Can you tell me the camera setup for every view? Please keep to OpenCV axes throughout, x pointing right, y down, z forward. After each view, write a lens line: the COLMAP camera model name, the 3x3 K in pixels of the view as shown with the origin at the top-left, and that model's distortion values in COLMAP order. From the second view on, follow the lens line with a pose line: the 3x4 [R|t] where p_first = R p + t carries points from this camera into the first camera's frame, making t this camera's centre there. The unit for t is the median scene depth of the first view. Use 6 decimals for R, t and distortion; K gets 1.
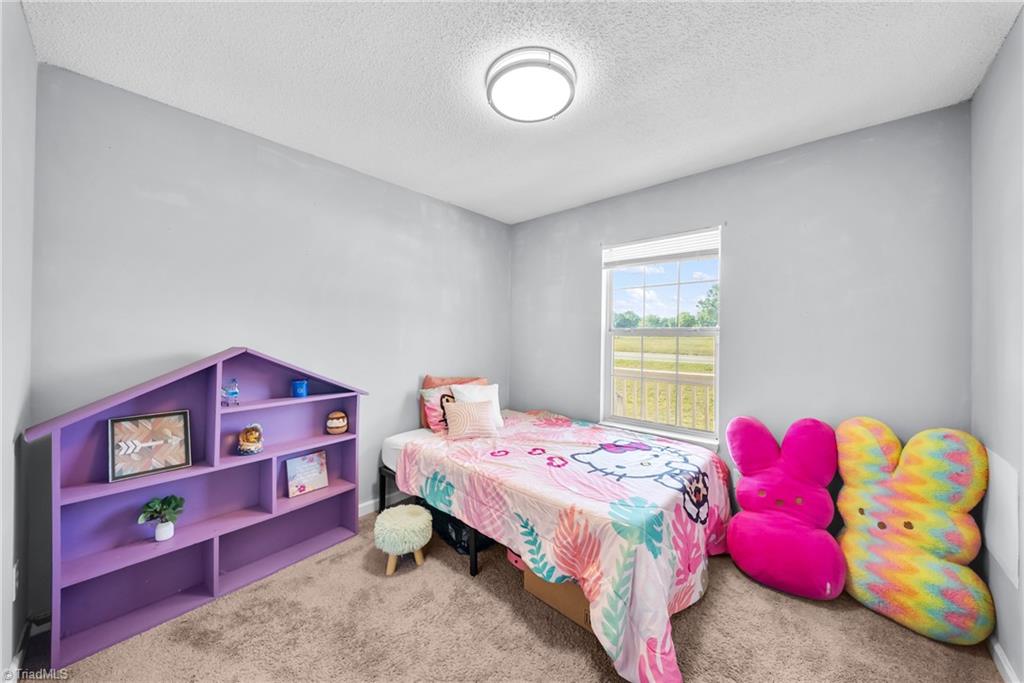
lens RADIAL K [[354.5, 0, 511.6], [0, 354.5, 337.9], [0, 0, 1]] dist [-0.005291, -0.000768]
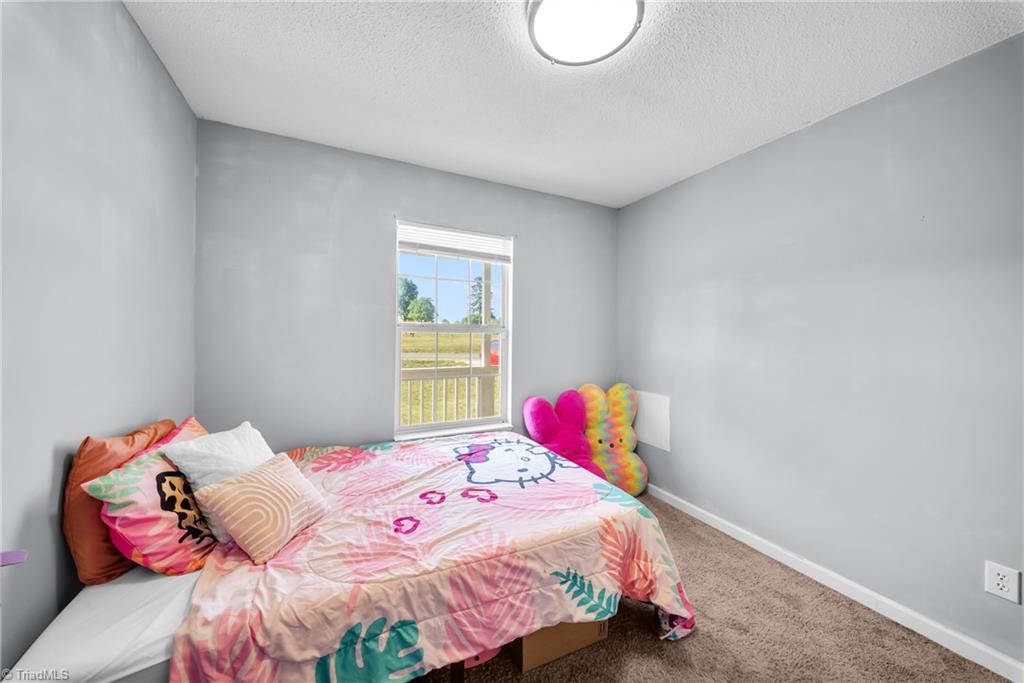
lens RADIAL K [[354.5, 0, 510.9], [0, 354.5, 338.8], [0, 0, 1]] dist [-0.005291, -0.000768]
pose [[0.376077, -0.014625, 0.926473, -0.576133], [-0.006628, 0.999807, 0.018473, -0.007272], [-0.926565, -0.013088, 0.375908, 0.665812]]
